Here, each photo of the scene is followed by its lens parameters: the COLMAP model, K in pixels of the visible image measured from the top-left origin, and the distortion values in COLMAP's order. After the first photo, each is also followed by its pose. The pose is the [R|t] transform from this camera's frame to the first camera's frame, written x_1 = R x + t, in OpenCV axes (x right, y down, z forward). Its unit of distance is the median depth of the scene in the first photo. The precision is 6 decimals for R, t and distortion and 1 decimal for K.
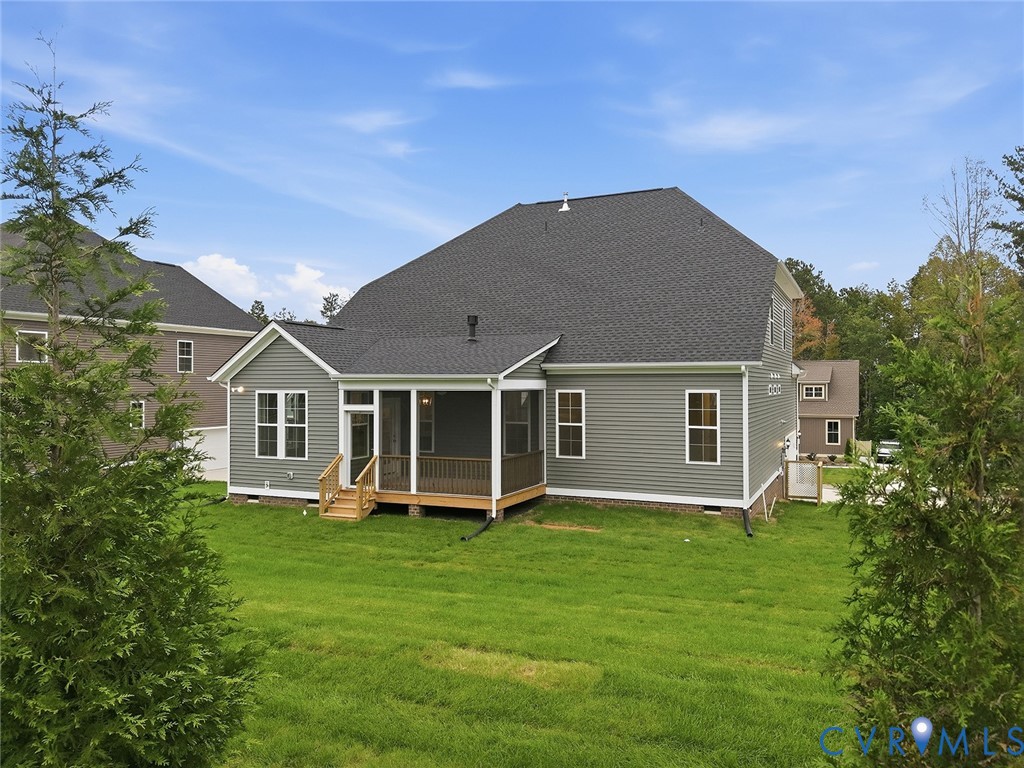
lens RADIAL K [[759.5, 0, 512.0], [0, 759.5, 384.0], [0, 0, 1]] dist [0.073389, -0.001256]
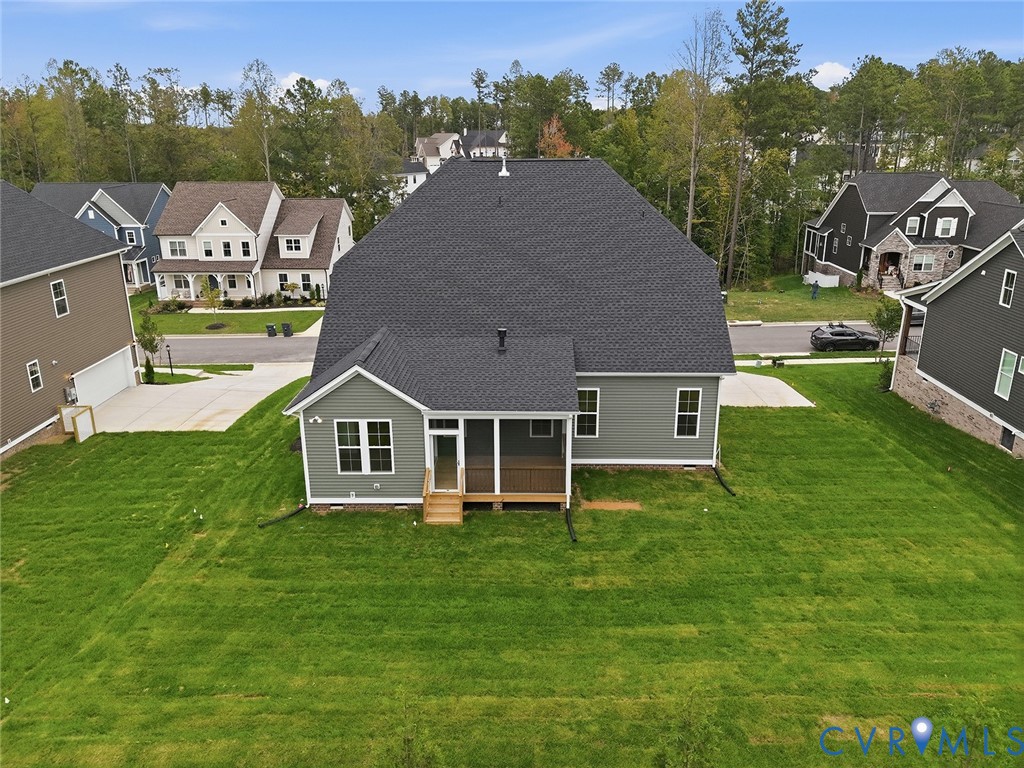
lens RADIAL K [[759.5, 0, 512.0], [0, 759.5, 384.0], [0, 0, 1]] dist [0.073389, -0.001256]
pose [[0.920943, -0.127476, 0.368258, -0.535040], [0.006736, 0.950051, 0.312021, -0.417490], [-0.389639, -0.284873, 0.875802, -0.078788]]
